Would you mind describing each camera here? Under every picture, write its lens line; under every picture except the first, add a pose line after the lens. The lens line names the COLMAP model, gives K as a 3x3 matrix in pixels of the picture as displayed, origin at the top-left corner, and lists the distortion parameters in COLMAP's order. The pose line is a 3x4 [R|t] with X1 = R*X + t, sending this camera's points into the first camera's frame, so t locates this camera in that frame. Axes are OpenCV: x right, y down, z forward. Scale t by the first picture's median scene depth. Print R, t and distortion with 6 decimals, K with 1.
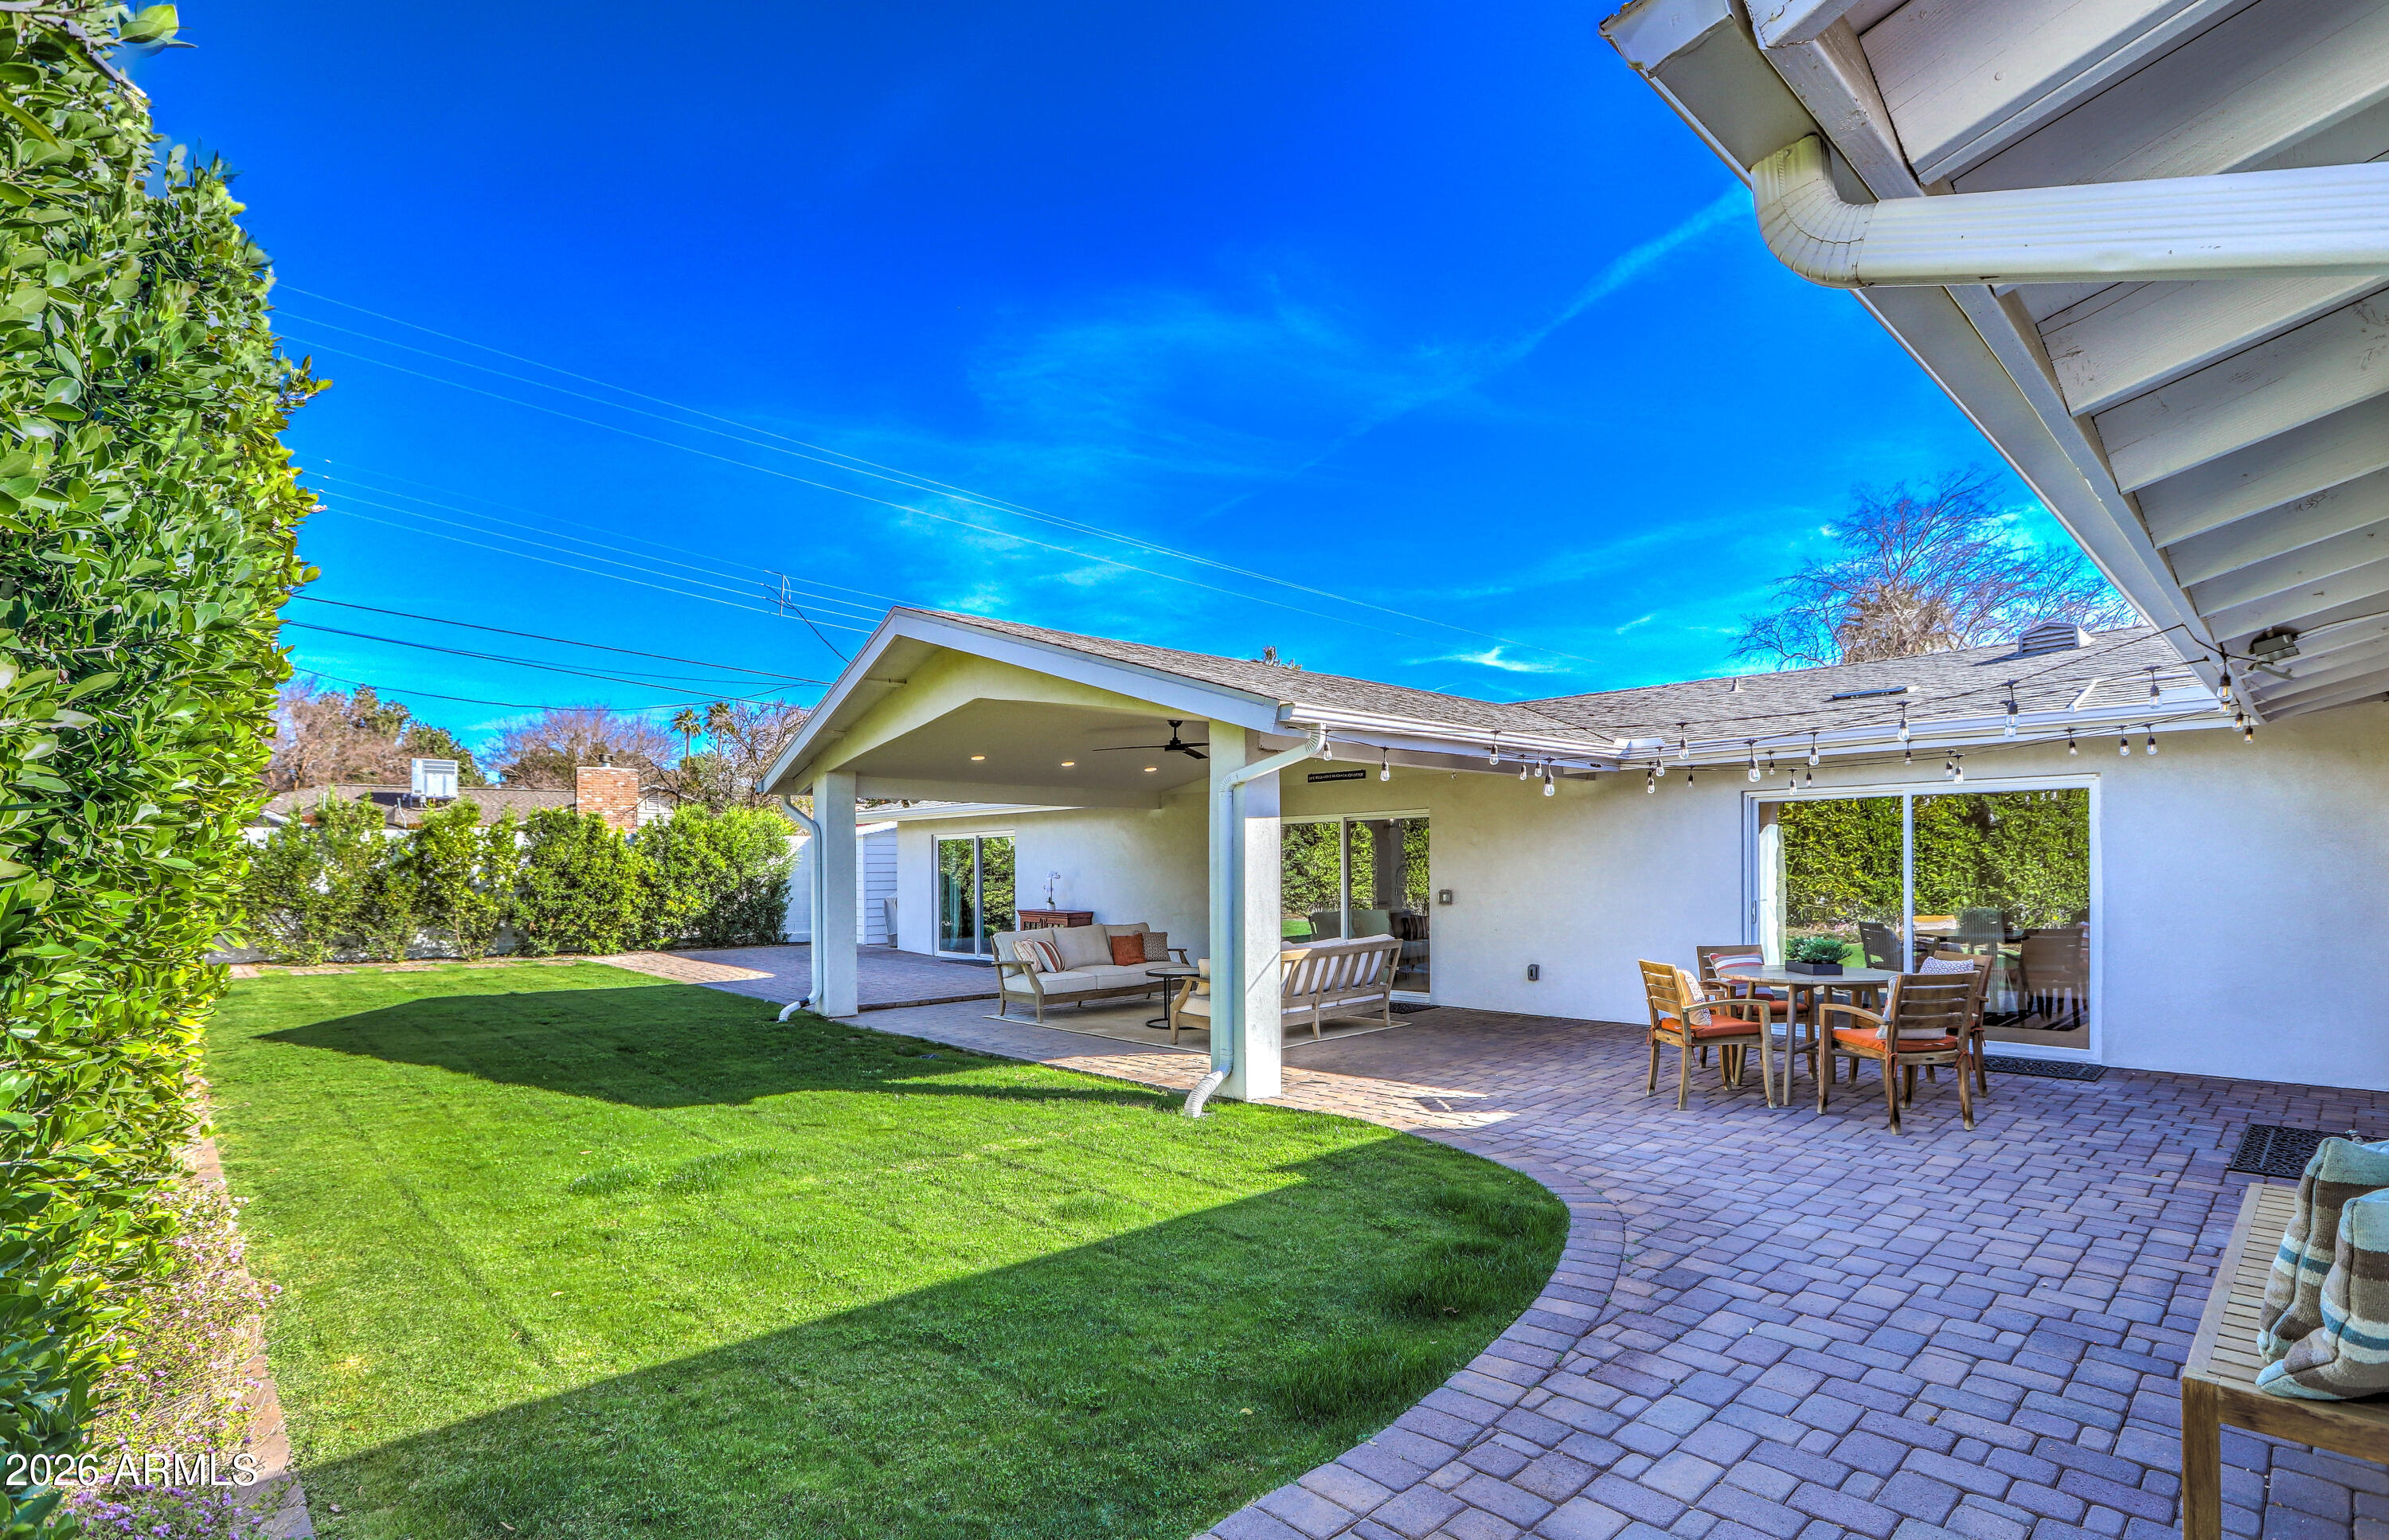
lens RADIAL K [[1143.9, 0, 1201.2], [0, 1143.9, 766.0], [0, 0, 1]] dist [0.000274, 0.000590]
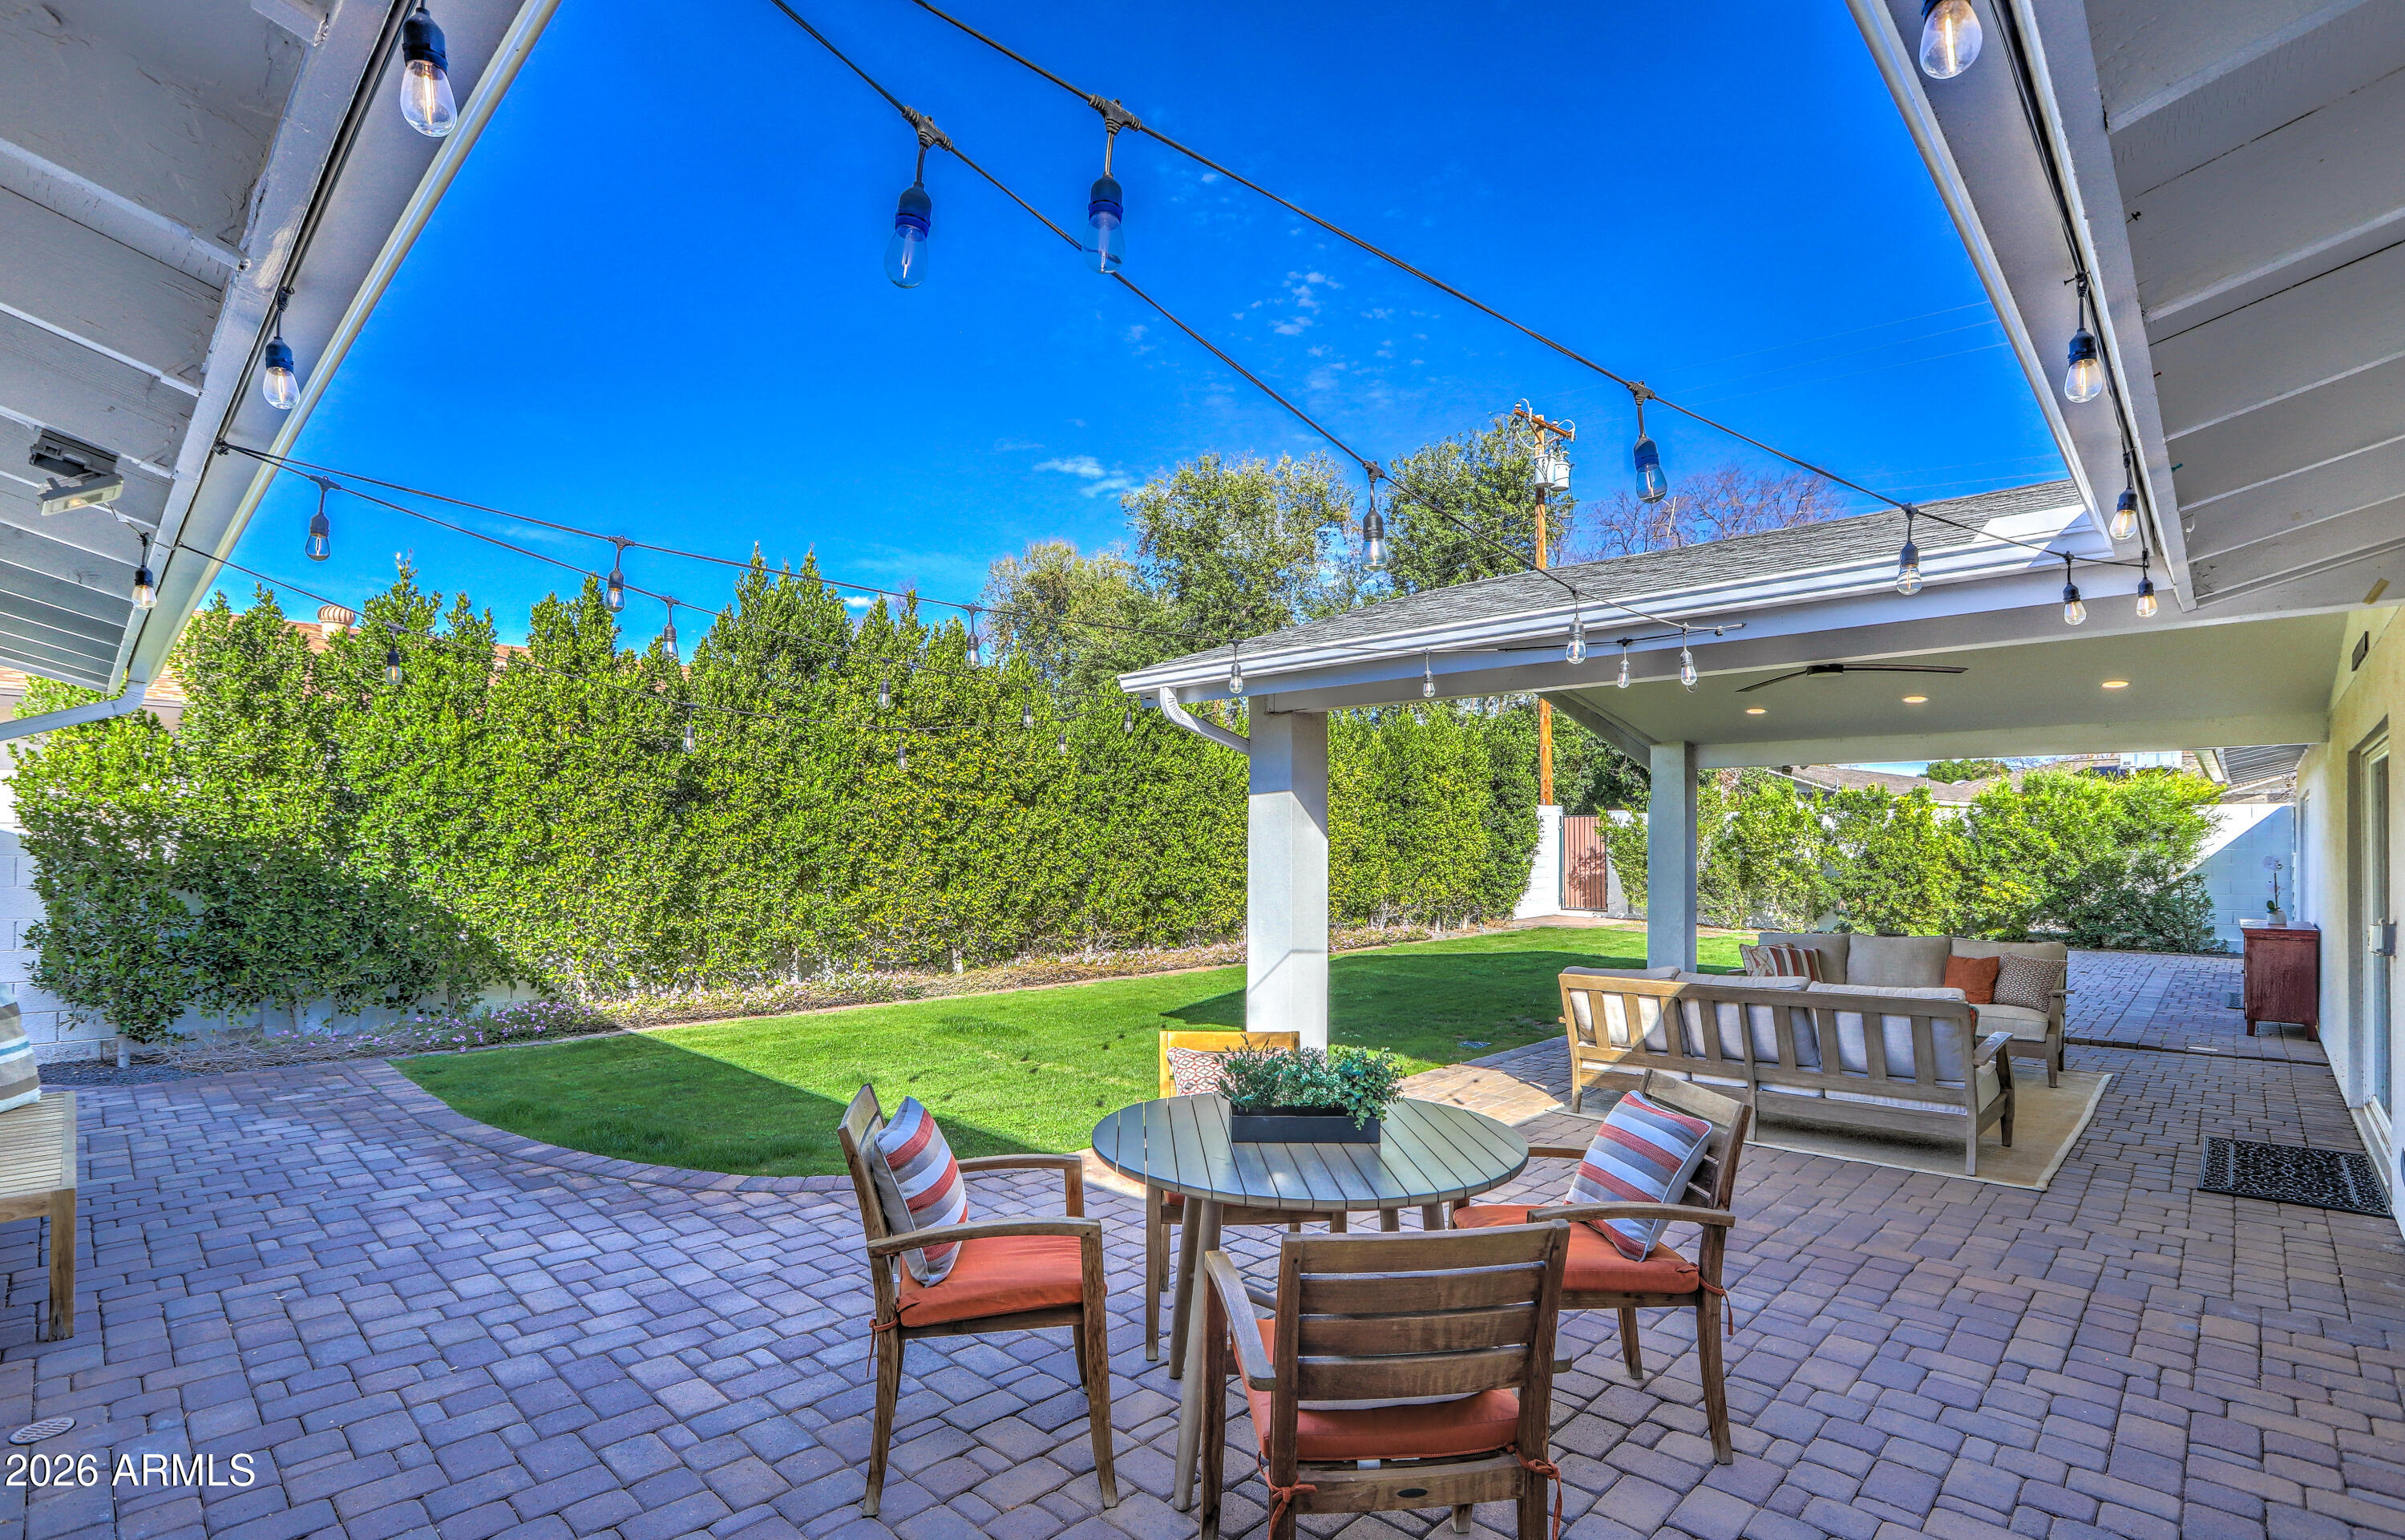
lens RADIAL K [[1151.6, 0, 1211.6], [0, 1151.6, 771.3], [0, 0, 1]] dist [0.000274, 0.000590]
pose [[-0.007431, -0.063843, -0.997932, 1.514842], [0.090002, 0.993867, -0.064253, 0.129503], [0.995914, -0.090293, -0.001639, 1.585379]]
